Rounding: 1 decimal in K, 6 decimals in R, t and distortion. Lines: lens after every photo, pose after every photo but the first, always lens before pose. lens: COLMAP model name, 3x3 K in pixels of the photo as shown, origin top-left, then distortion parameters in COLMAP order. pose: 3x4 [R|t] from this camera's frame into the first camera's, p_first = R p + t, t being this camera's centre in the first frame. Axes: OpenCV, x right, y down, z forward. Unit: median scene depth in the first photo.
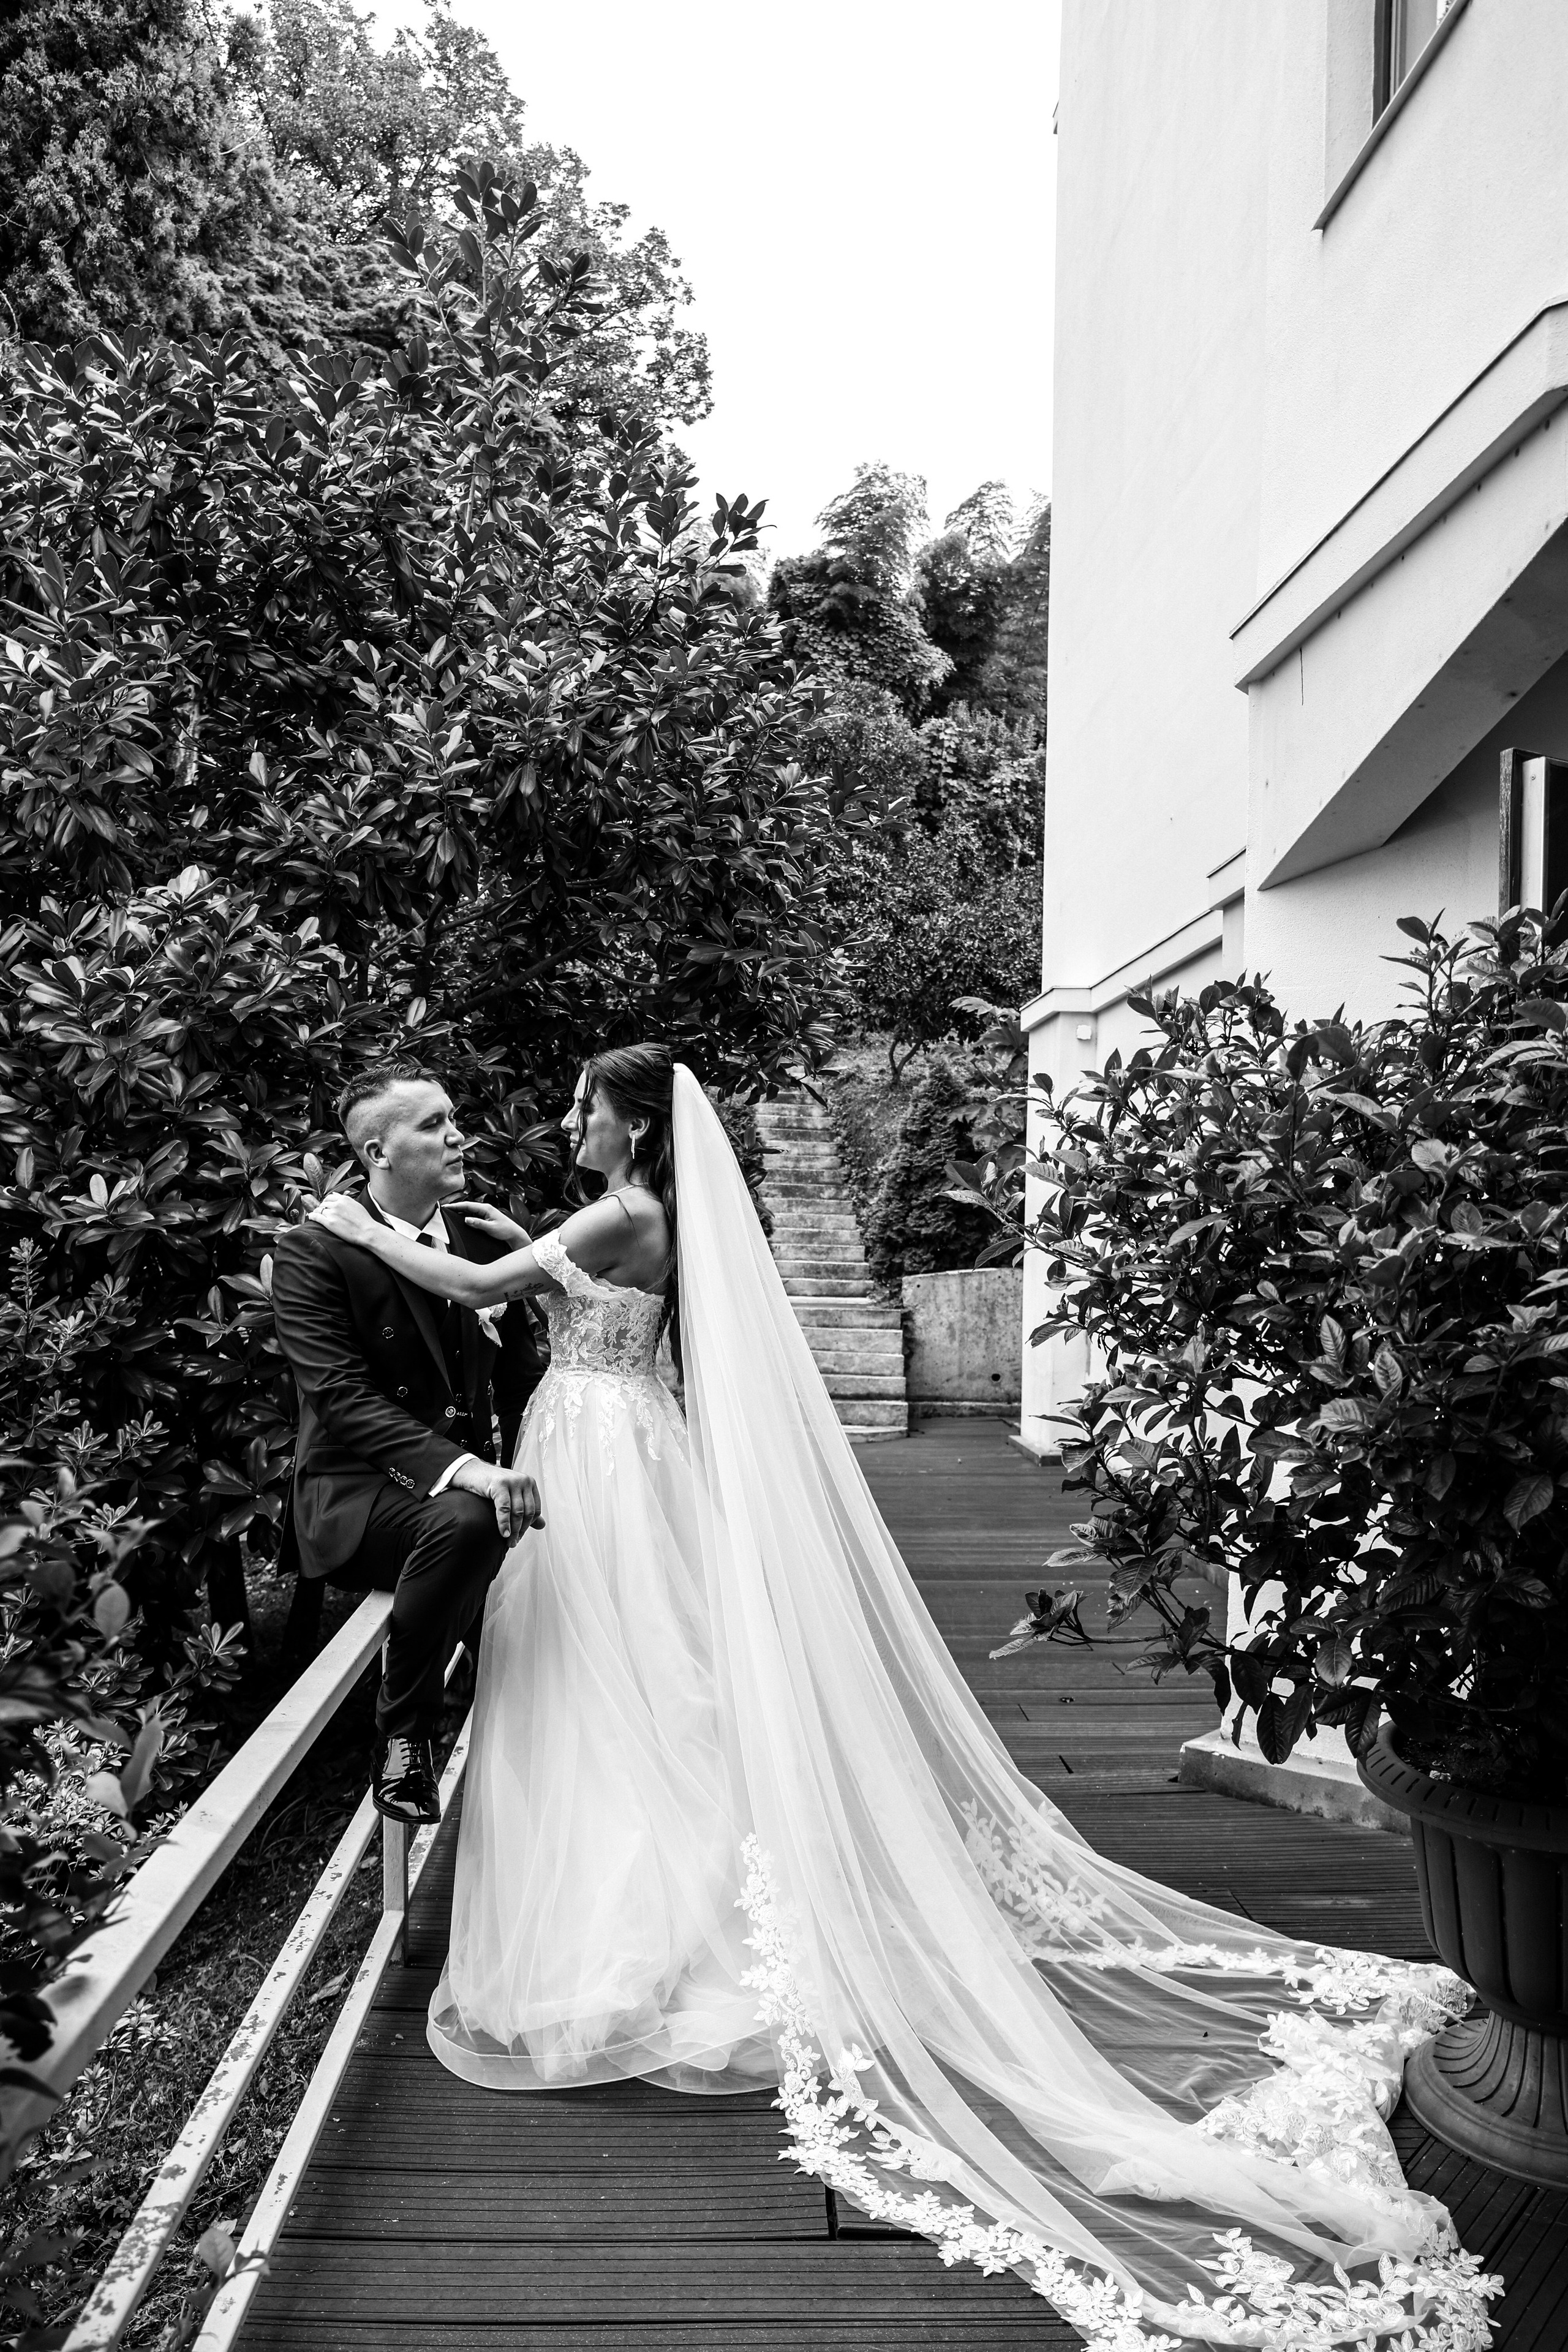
lens RADIAL K [[1713.4, 0, 785.2], [0, 1713.4, 1173.2], [0, 0, 1]] dist [-0.070630, 0.051345]
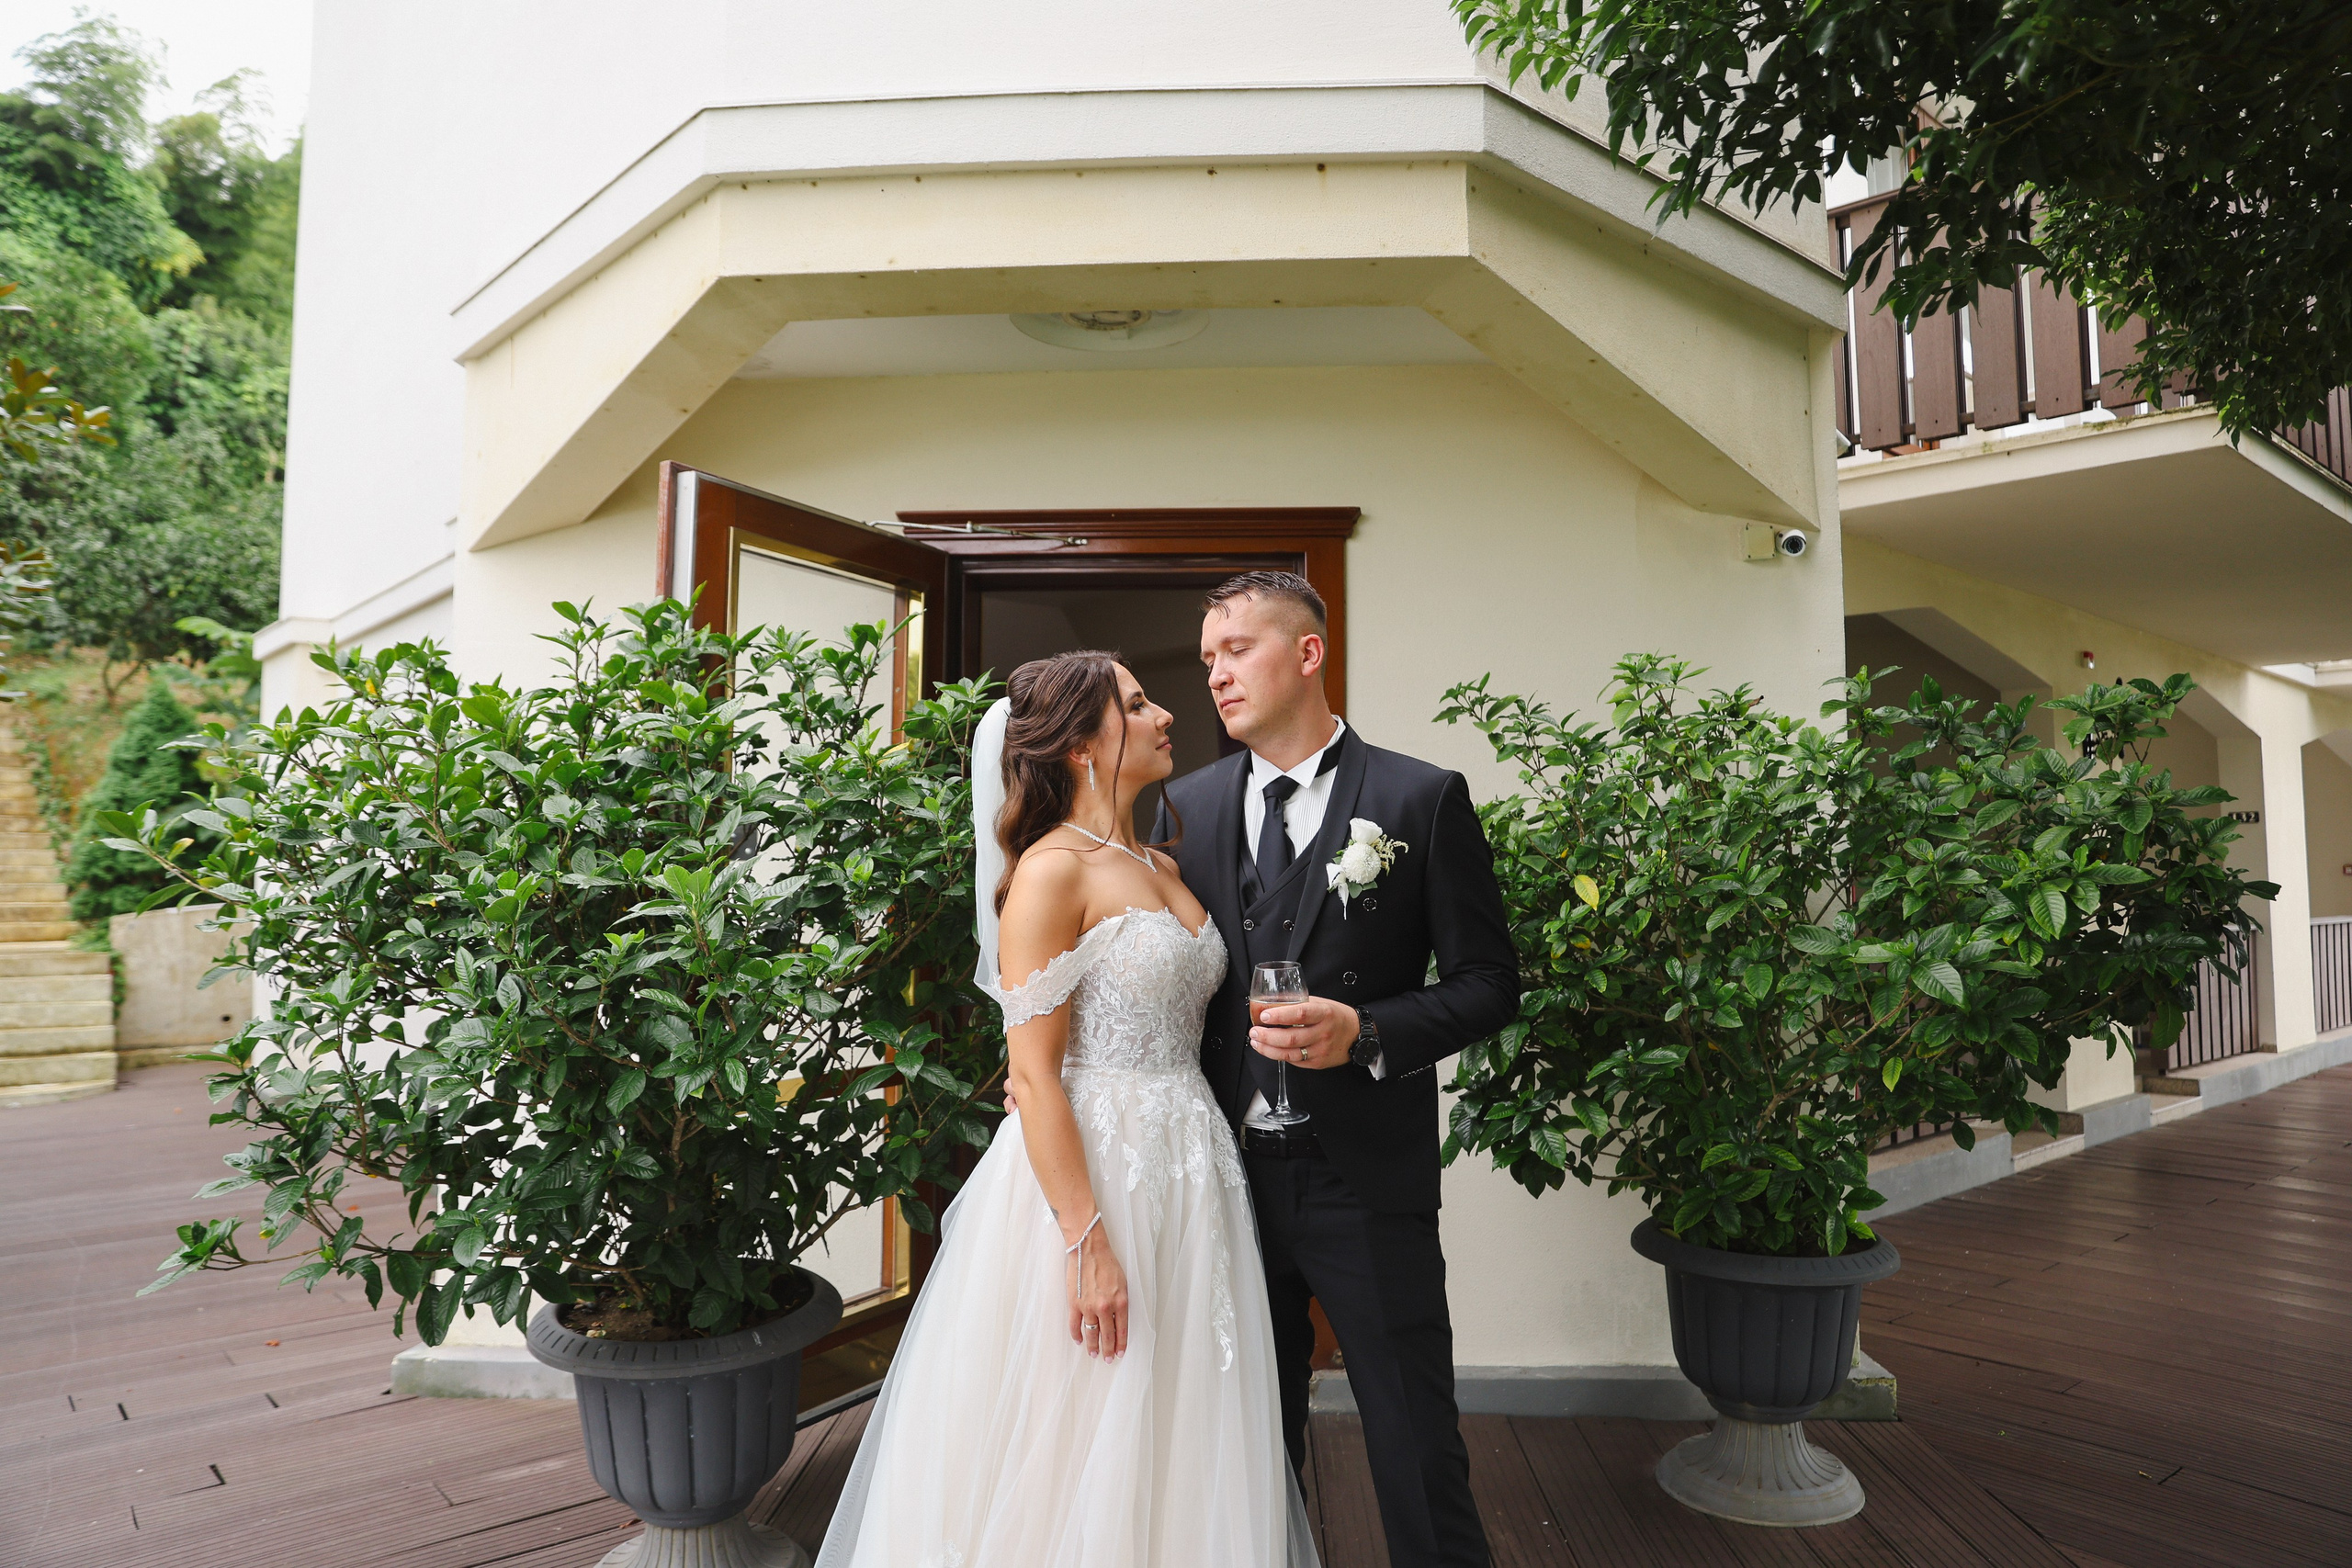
lens RADIAL K [[1608.5, 0, 1195.9], [0, 1608.5, 789.4], [0, 0, 1]] dist [-0.084721, 0.061981]
pose [[0.786851, 0.007463, 0.617098, 0.022753], [-0.002454, 0.999957, -0.008964, -0.007674], [-0.617138, 0.005539, 0.786835, -0.077525]]
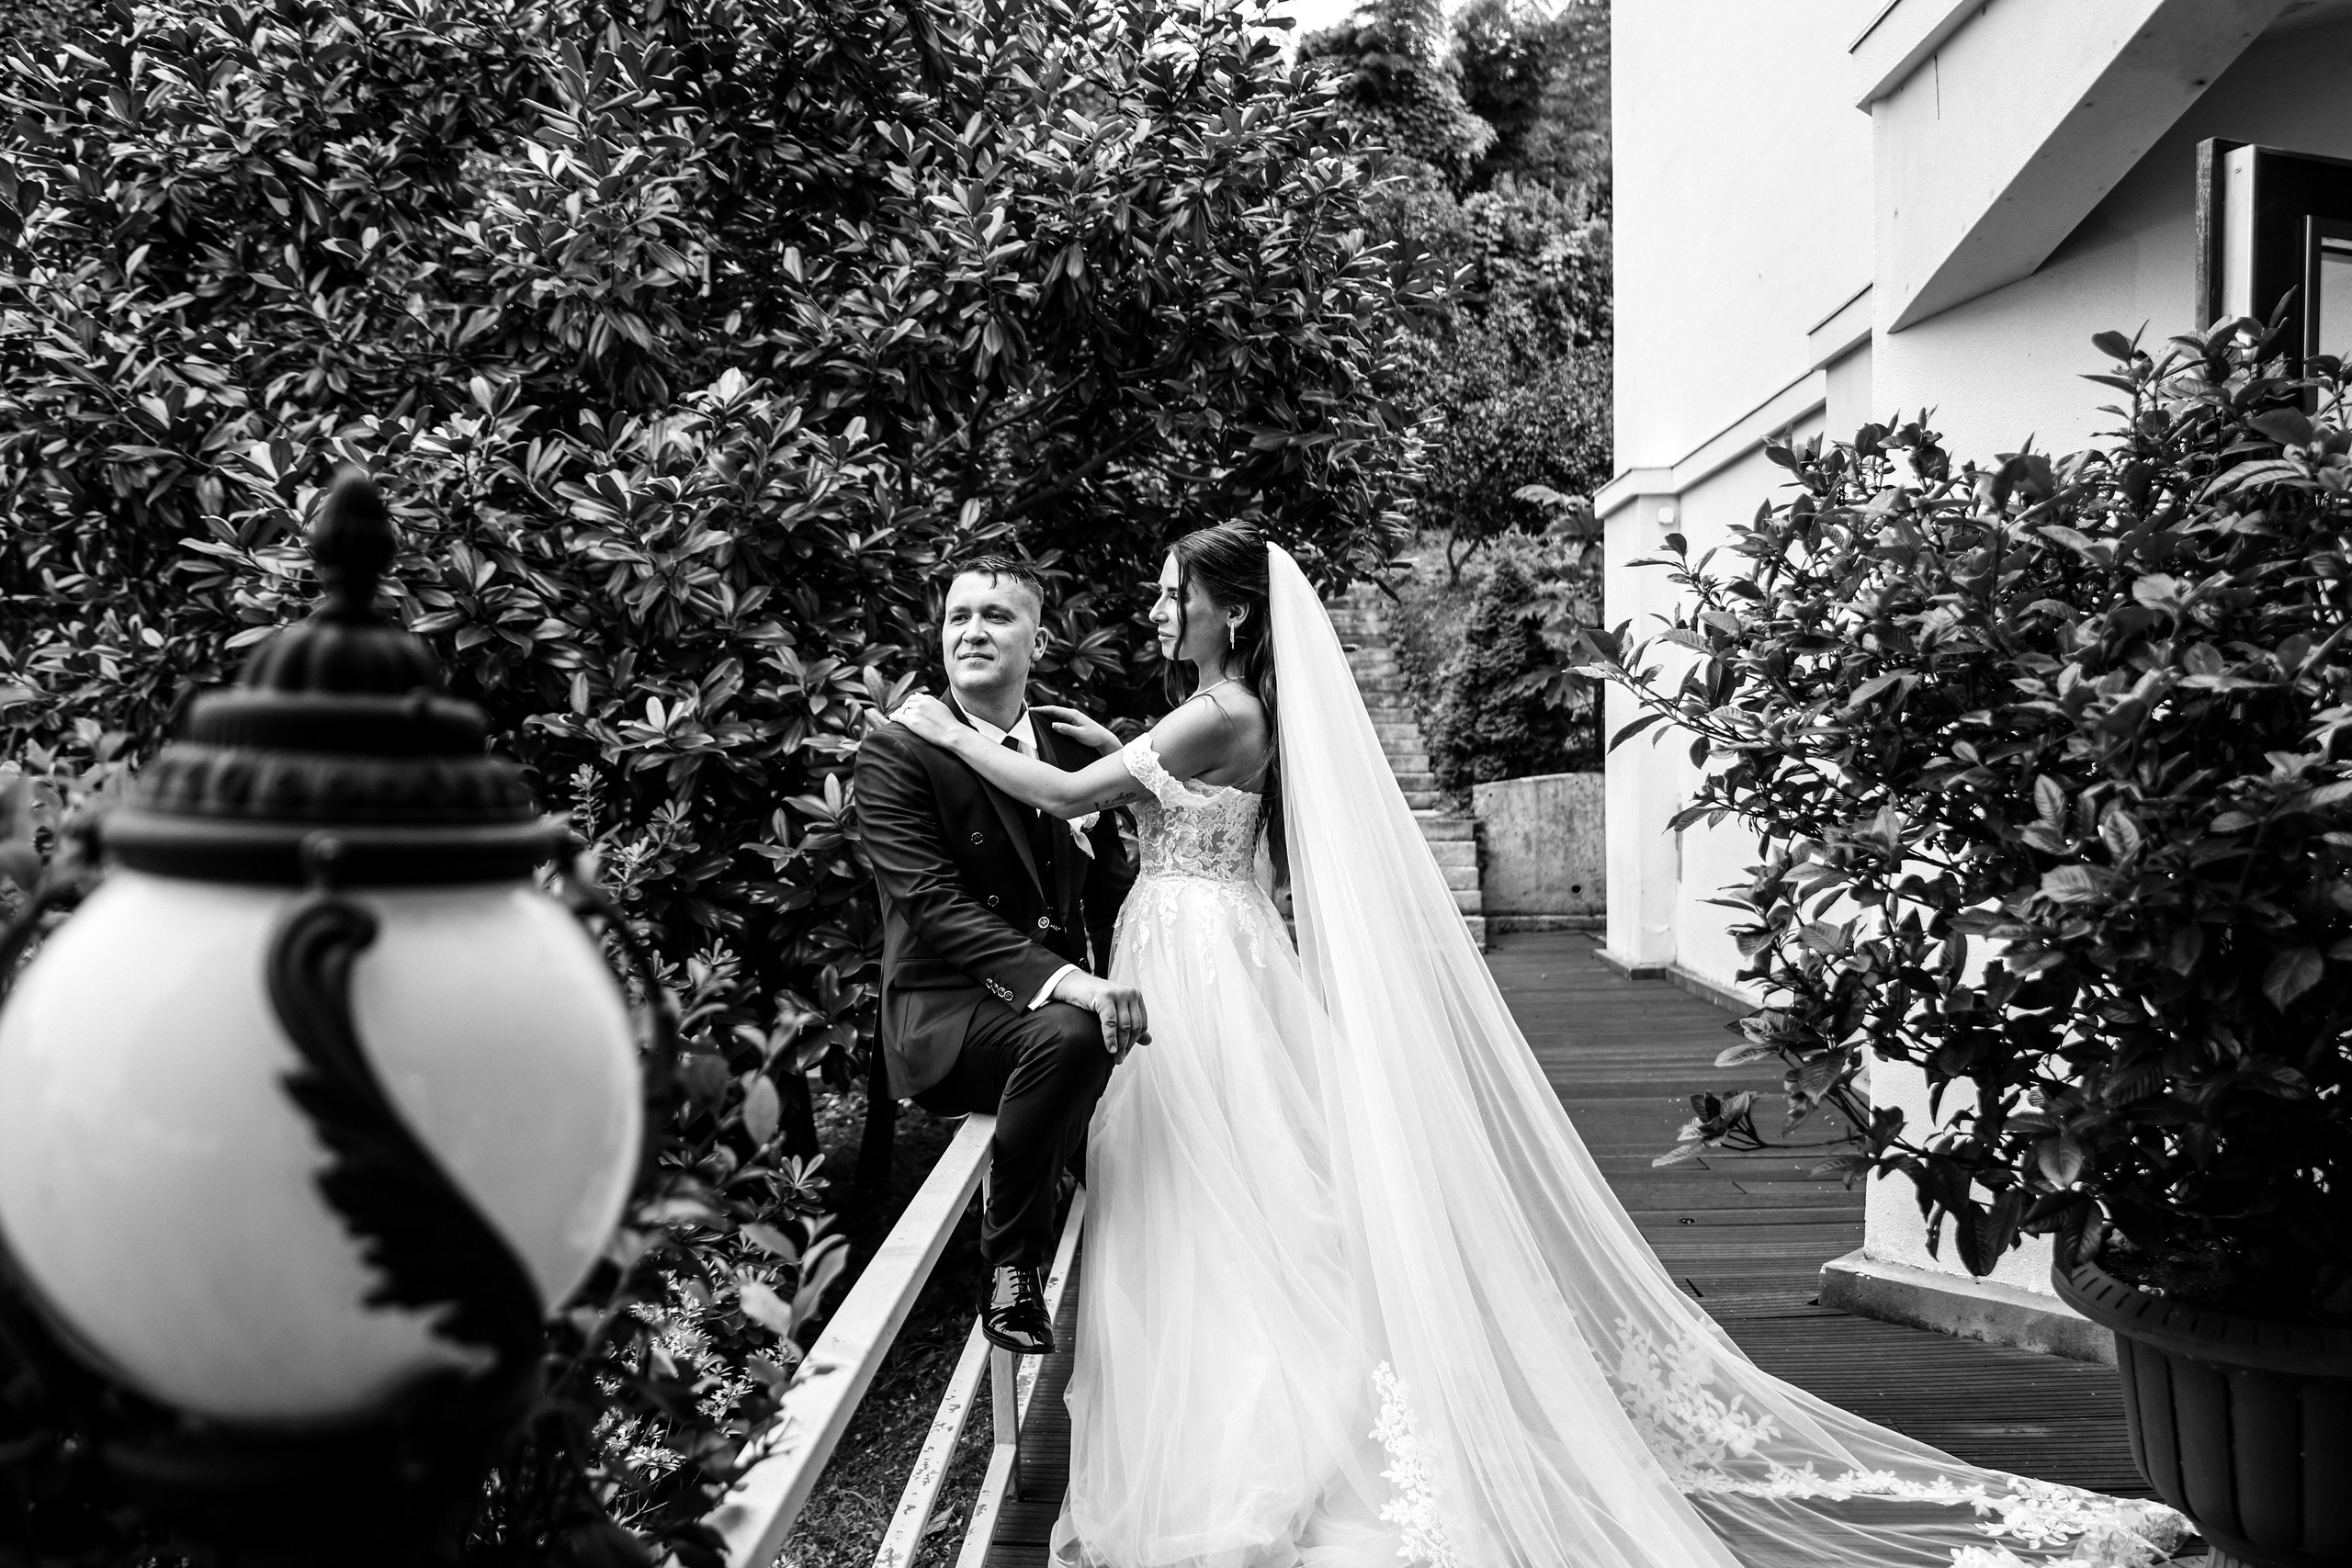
lens RADIAL K [[1789.9, 0, 1175.6], [0, 1789.9, 788.5], [0, 0, 1]] dist [-0.071919, 0.057142]
pose [[0.995539, -0.033392, -0.088250, -0.025591], [0.038118, 0.997897, 0.052423, 0.012213], [0.086314, -0.055553, 0.994718, 0.020976]]
